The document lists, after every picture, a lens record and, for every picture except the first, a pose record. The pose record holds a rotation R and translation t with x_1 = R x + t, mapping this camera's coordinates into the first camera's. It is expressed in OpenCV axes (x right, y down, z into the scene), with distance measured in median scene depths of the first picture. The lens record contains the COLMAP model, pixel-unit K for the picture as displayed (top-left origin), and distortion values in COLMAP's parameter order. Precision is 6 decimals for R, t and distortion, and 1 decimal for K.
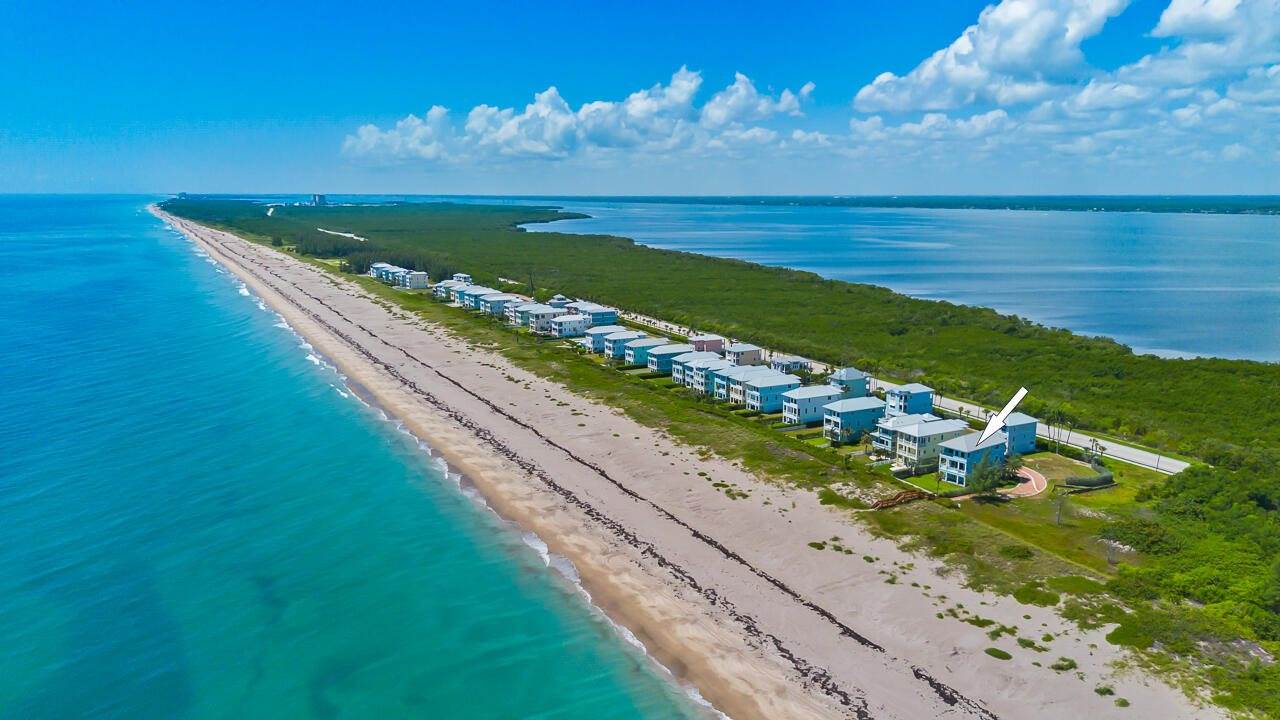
lens RADIAL K [[917.4, 0, 640.0], [0, 917.4, 360.0], [0, 0, 1]] dist [0.038366, -0.002379]
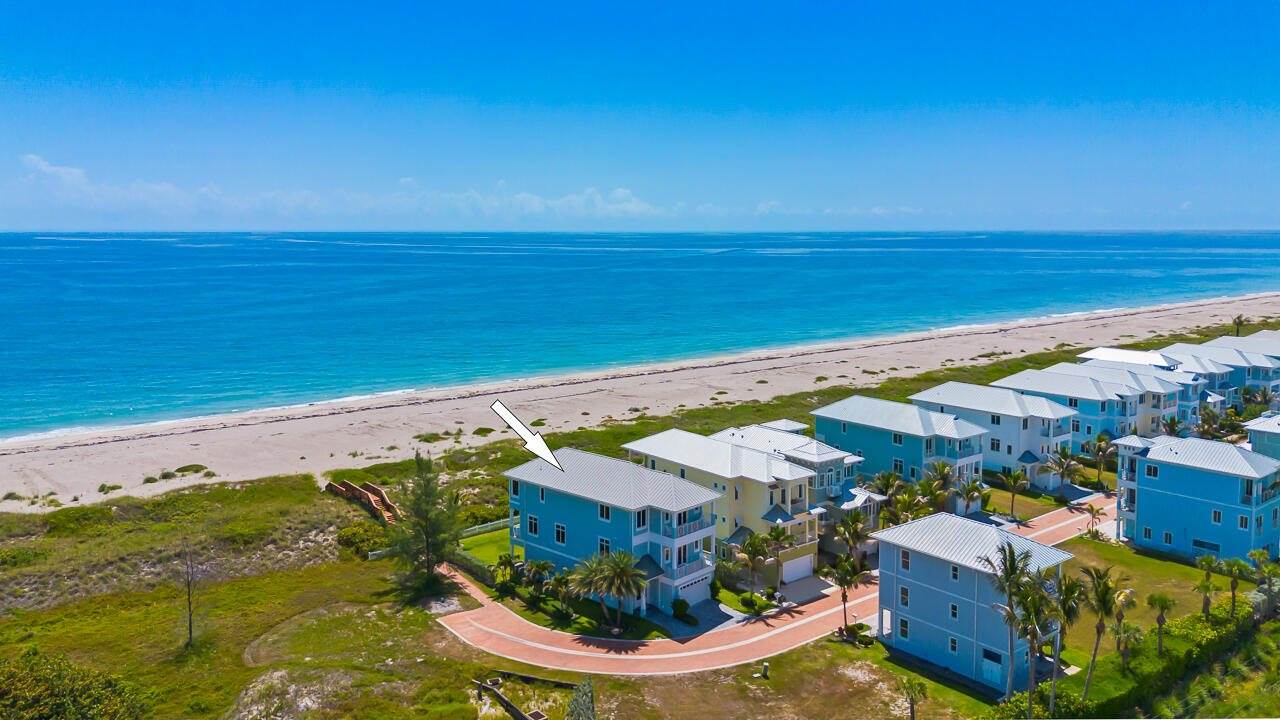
lens RADIAL K [[959.5, 0, 642.0], [0, 959.5, 305.1], [0, 0, 1]] dist [0.020442, -0.002125]
pose [[0.177398, 0.076421, -0.981168, 0.882905], [-0.173471, 0.983798, 0.045262, -0.001545], [0.968730, 0.162174, 0.187780, 1.117604]]
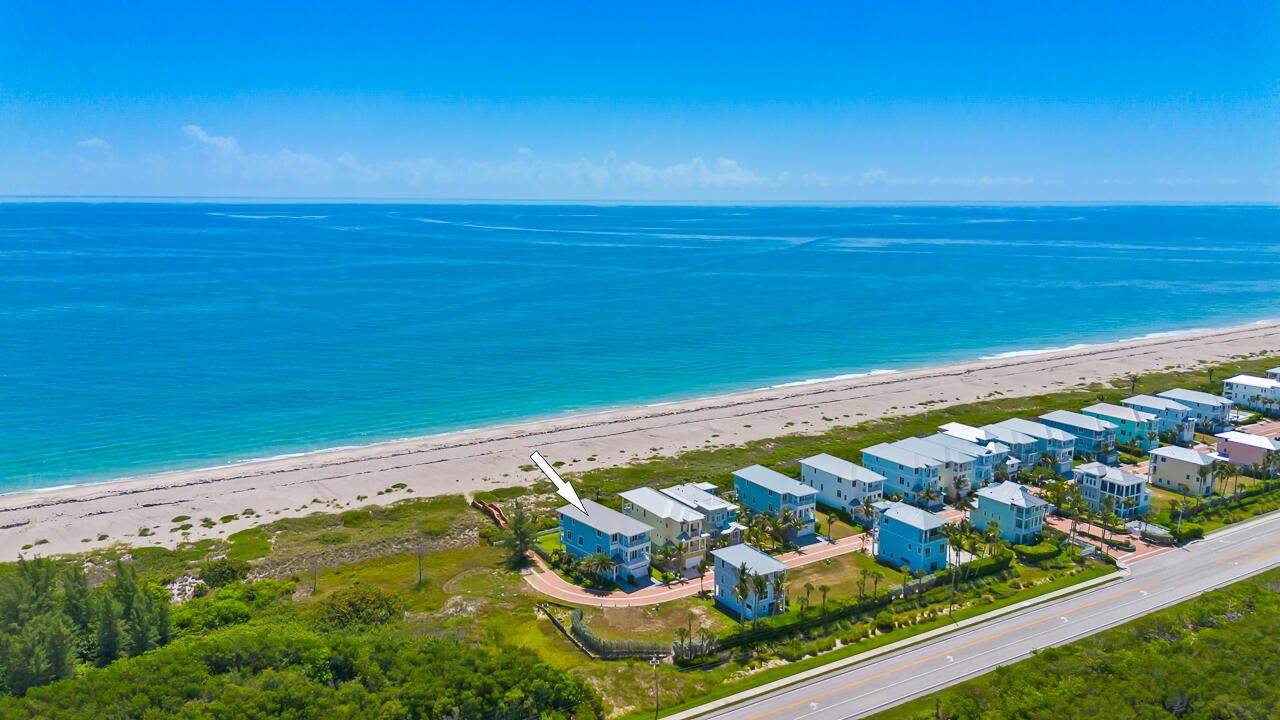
lens RADIAL K [[917.4, 0, 640.0], [0, 917.4, 360.0], [0, 0, 1]] dist [0.038366, -0.002379]
pose [[0.062035, 0.176437, -0.982355, 1.321526], [-0.183391, 0.969508, 0.162549, -0.206510], [0.981081, 0.170071, 0.092500, 1.124365]]
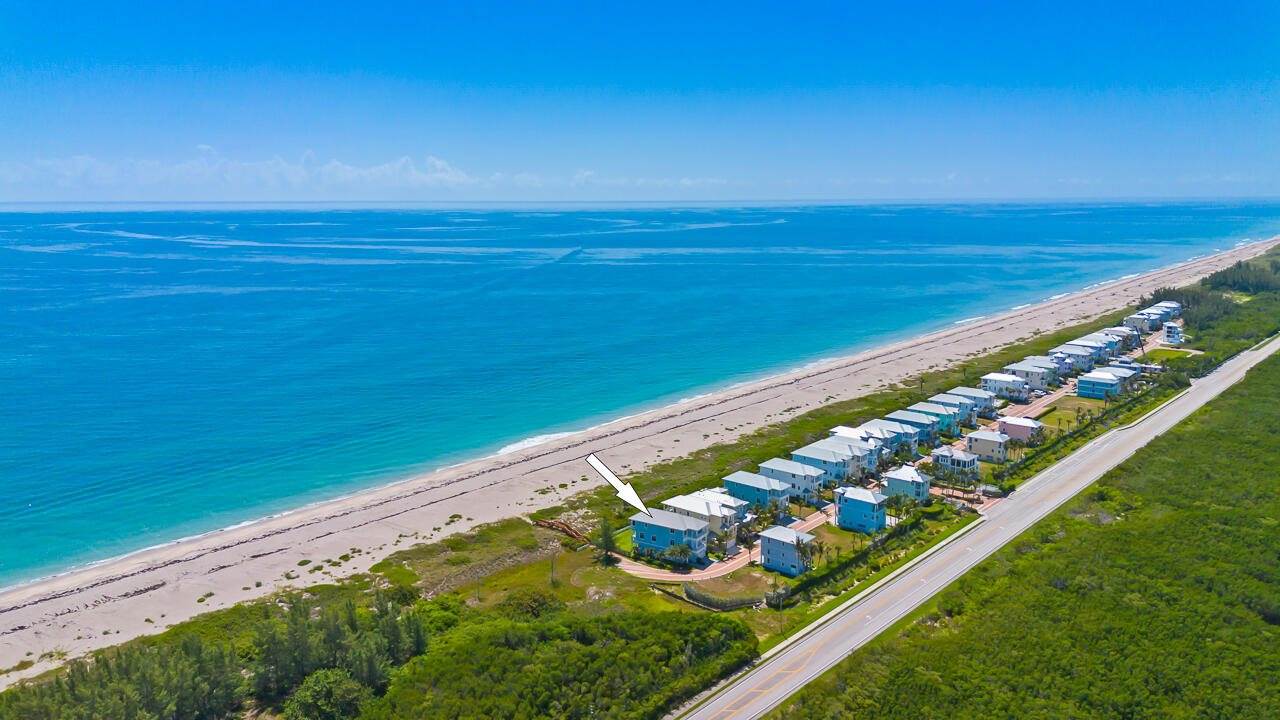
lens RADIAL K [[930.6, 0, 640.0], [0, 930.6, 360.0], [0, 0, 1]] dist [0.054818, -0.000054]
pose [[0.362399, 0.161625, -0.917902, 1.584766], [-0.162503, 0.980721, 0.108528, -0.249770], [0.917747, 0.109832, 0.381677, 0.641676]]
